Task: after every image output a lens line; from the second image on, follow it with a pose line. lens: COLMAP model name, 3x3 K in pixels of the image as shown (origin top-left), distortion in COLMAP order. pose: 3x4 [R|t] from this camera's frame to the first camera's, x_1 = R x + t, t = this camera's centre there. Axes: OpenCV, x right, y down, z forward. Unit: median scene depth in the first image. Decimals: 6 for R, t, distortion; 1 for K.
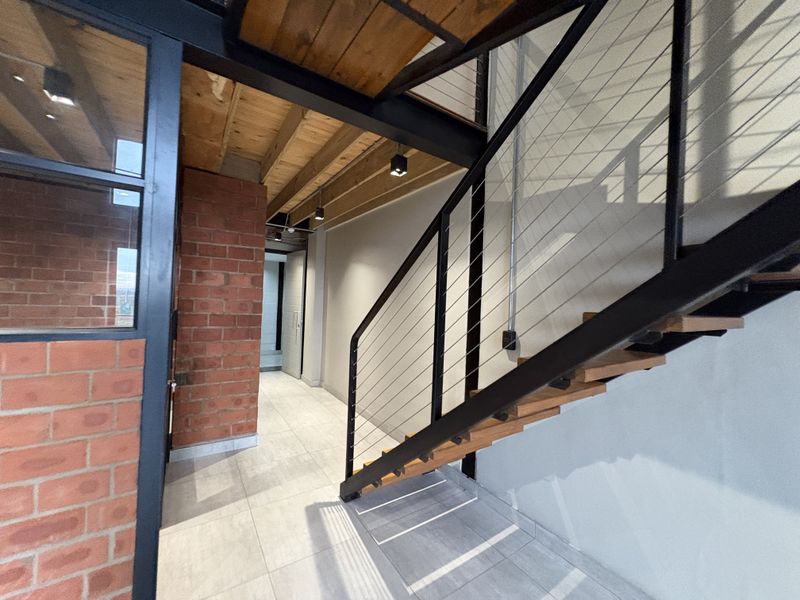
lens RADIAL K [[318.2, 0, 400.0], [0, 318.2, 300.0], [0, 0, 1]] dist [-0.000395, -0.000383]
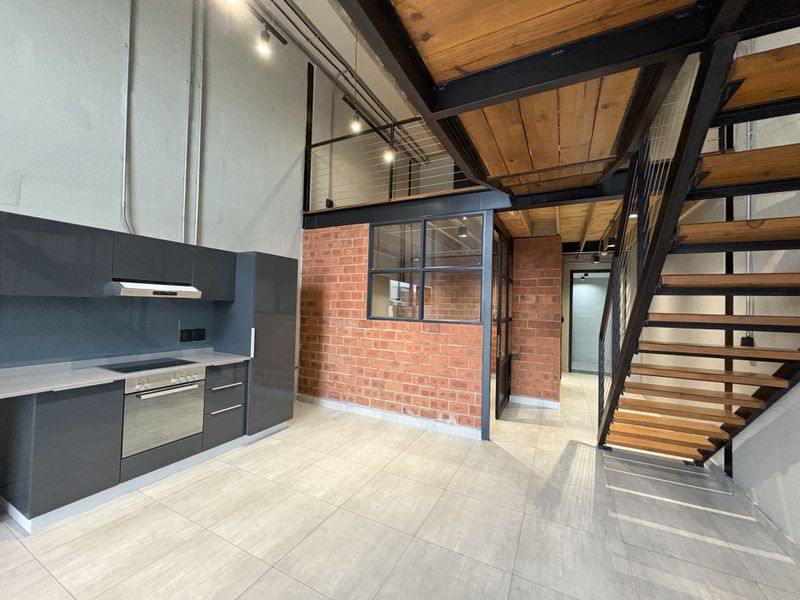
lens RADIAL K [[318.2, 0, 400.0], [0, 318.2, 300.0], [0, 0, 1]] dist [-0.000395, -0.000383]
pose [[0.489123, -0.043525, -0.871128, 0.546457], [-0.000418, 0.998742, -0.050136, 0.021168], [0.872215, 0.024887, 0.488490, -0.423387]]
